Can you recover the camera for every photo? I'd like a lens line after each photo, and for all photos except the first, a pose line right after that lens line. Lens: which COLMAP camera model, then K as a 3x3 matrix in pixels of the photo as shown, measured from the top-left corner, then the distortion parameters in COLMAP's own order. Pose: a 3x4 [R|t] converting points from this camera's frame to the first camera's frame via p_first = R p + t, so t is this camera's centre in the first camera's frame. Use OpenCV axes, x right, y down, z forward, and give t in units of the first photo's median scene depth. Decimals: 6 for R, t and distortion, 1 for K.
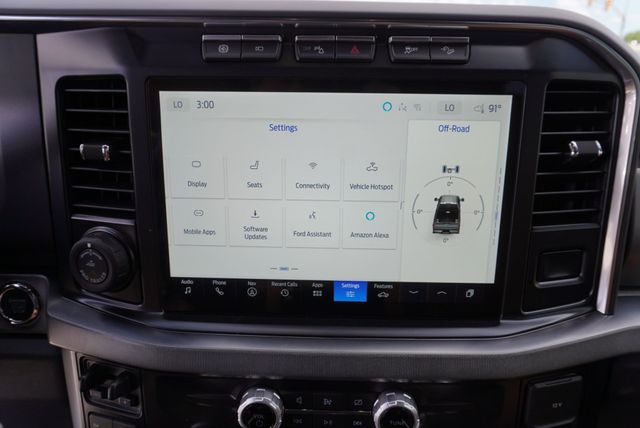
lens RADIAL K [[446.6, 0, 319.4], [0, 446.6, 217.3], [0, 0, 1]] dist [-0.023733, 0.025881]
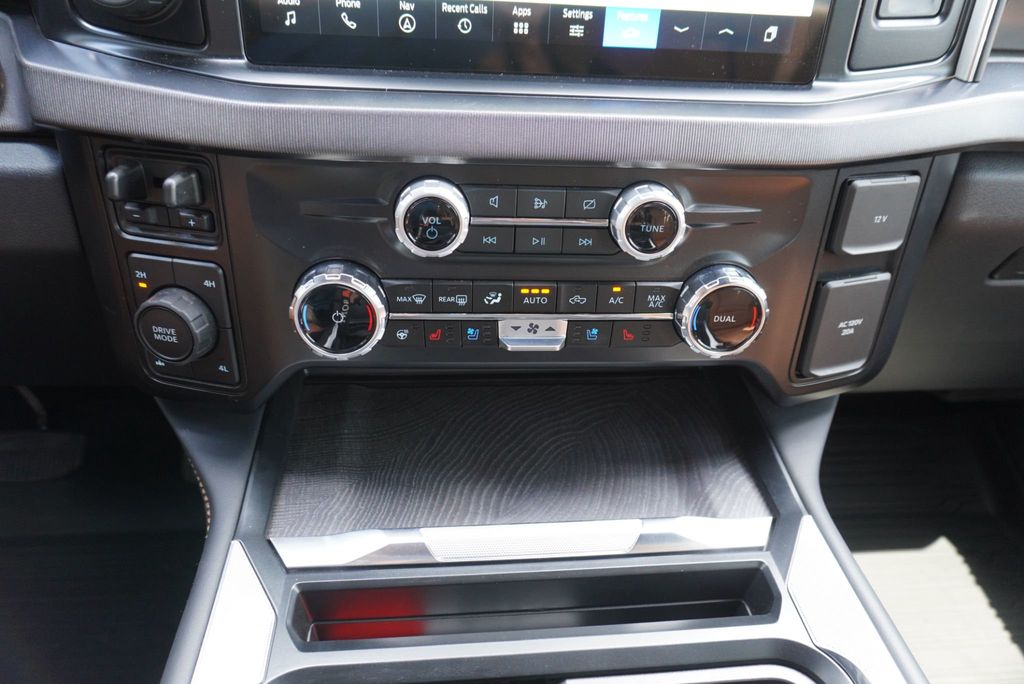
lens RADIAL K [[714.5, 0, 513.3], [0, 714.5, 350.2], [0, 0, 1]] dist [-0.023733, 0.025881]
pose [[0.992340, -0.020597, 0.121805, -0.142308], [-0.010828, 0.967704, 0.251856, 0.358434], [-0.123059, -0.251246, 0.960069, 0.003672]]
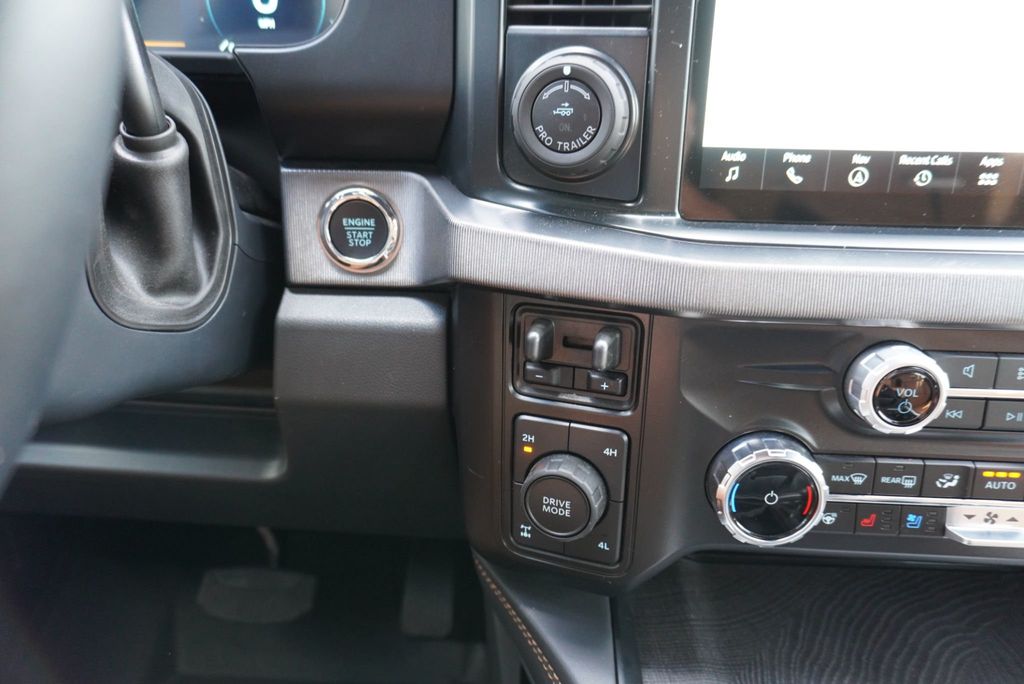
lens RADIAL K [[714.5, 0, 508.8], [0, 714.5, 346.0], [0, 0, 1]] dist [-0.023733, 0.025881]
pose [[0.999587, 0.016079, -0.023805, -0.564976], [-0.014313, 0.997260, 0.072578, 0.326068], [0.024907, -0.072207, 0.997079, 0.150686]]
